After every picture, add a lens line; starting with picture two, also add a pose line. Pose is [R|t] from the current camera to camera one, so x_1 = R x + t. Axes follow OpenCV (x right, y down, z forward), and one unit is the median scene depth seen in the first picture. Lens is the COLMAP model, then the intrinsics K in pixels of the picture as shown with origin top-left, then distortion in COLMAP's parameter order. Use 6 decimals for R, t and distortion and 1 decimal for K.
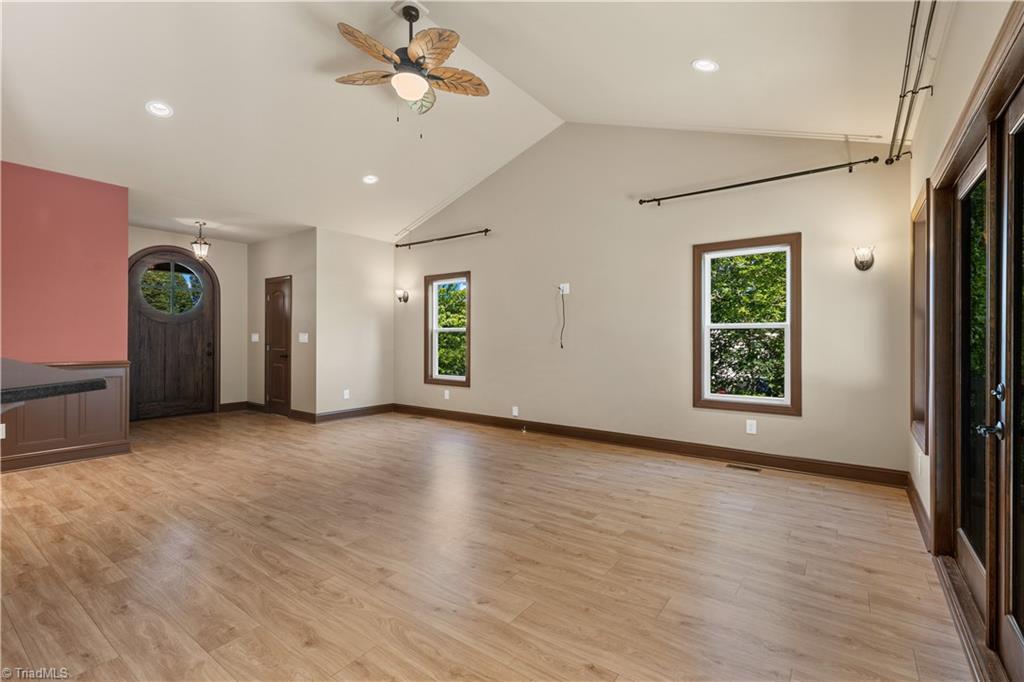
lens RADIAL K [[461.7, 0, 514.9], [0, 461.7, 337.4], [0, 0, 1]] dist [0.003207, 0.000941]
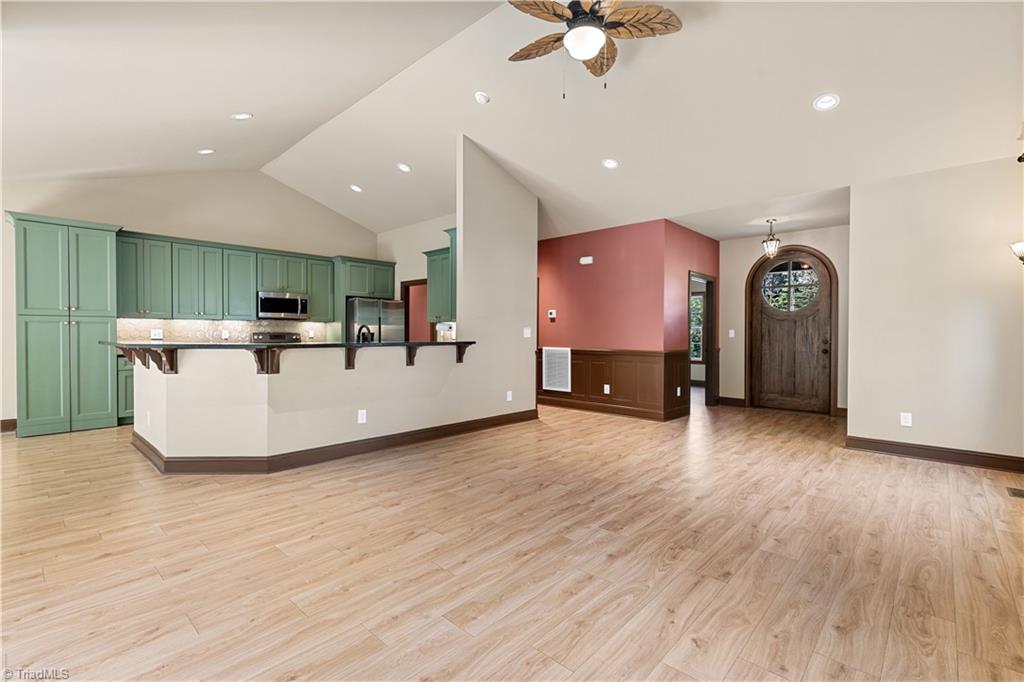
lens RADIAL K [[458.5, 0, 522.6], [0, 458.5, 337.2], [0, 0, 1]] dist [-0.000406, -0.000161]
pose [[-0.104636, 0.004326, -0.994501, 0.649710], [-0.002105, 0.999987, 0.004571, 0.007804], [0.994508, 0.002572, -0.104625, 0.984382]]
